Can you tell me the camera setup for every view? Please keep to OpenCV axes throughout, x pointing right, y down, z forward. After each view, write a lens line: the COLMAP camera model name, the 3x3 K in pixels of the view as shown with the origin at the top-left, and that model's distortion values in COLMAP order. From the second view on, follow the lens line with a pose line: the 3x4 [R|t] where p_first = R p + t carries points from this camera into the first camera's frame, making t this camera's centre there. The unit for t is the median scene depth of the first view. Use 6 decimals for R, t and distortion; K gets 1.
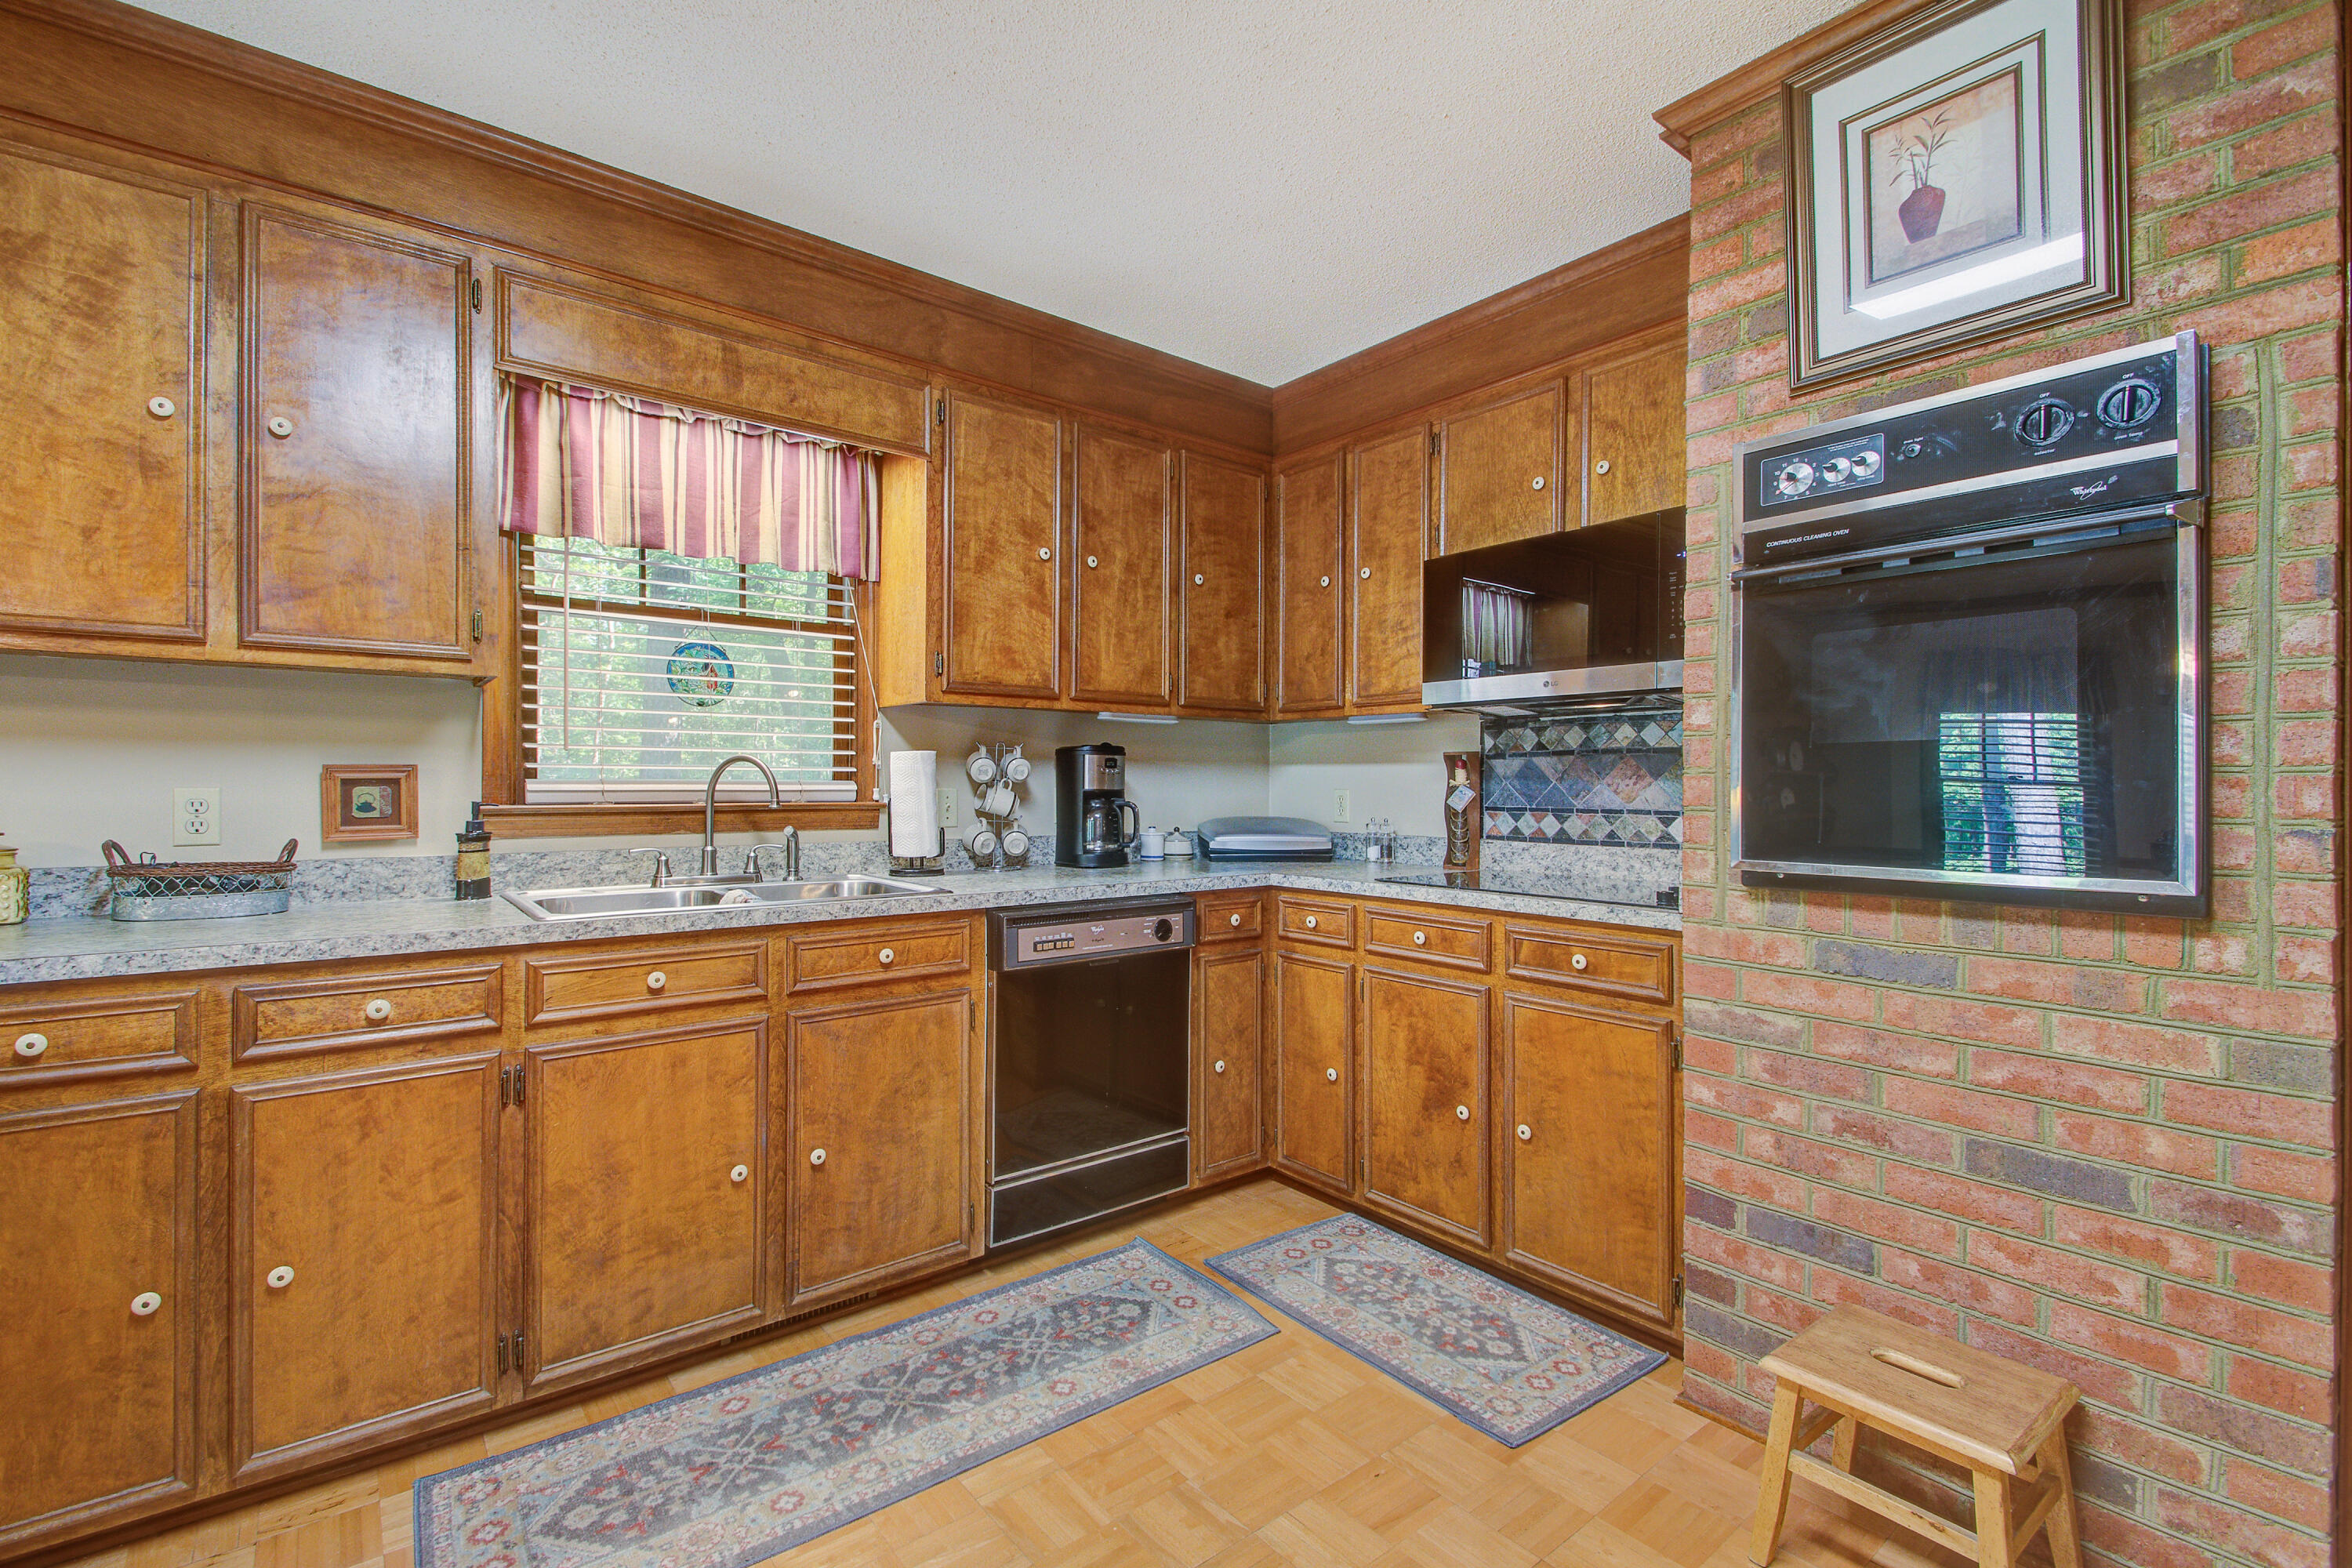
lens RADIAL K [[1058.3, 0, 1148.1], [0, 1058.3, 772.3], [0, 0, 1]] dist [0.017485, -0.015647]
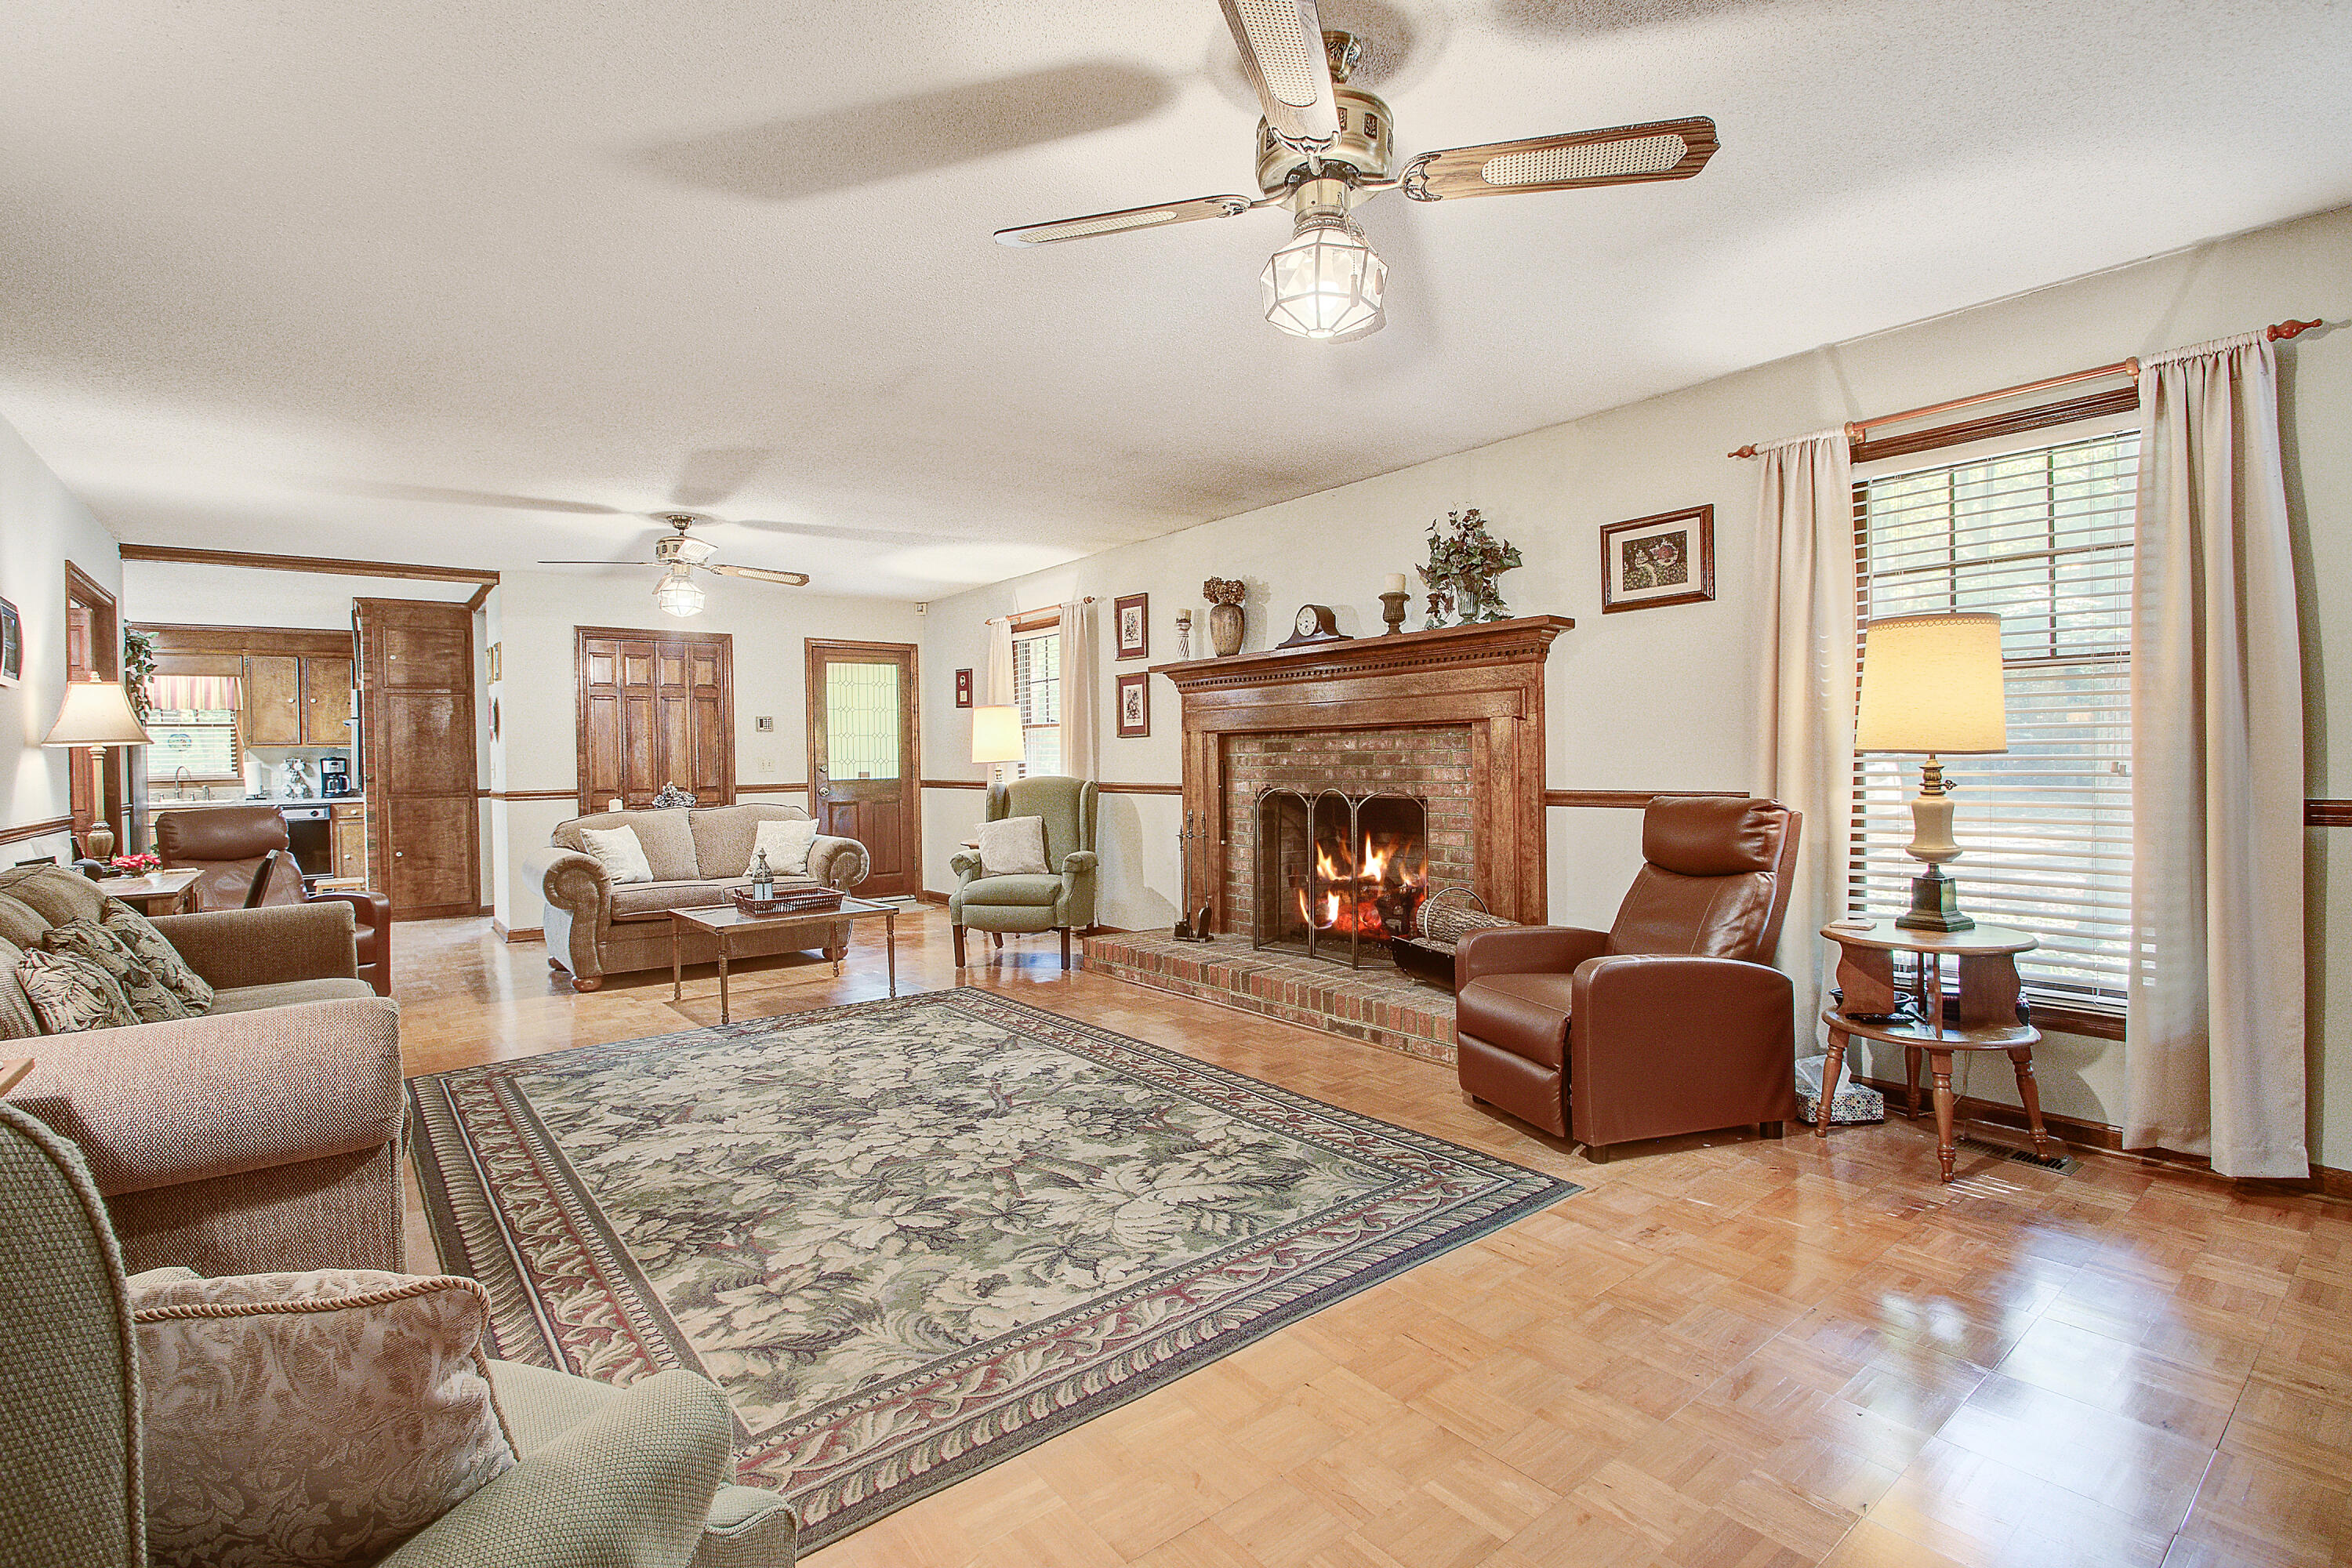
lens RADIAL K [[1039.1, 0, 1131.8], [0, 1039.1, 768.0], [0, 0, 1]] dist [0.002120, -0.000198]
pose [[0.998979, -0.025574, -0.037245, 3.119604], [0.026361, 0.999436, 0.020793, 0.001876], [0.036692, -0.021754, 0.999090, -2.528409]]
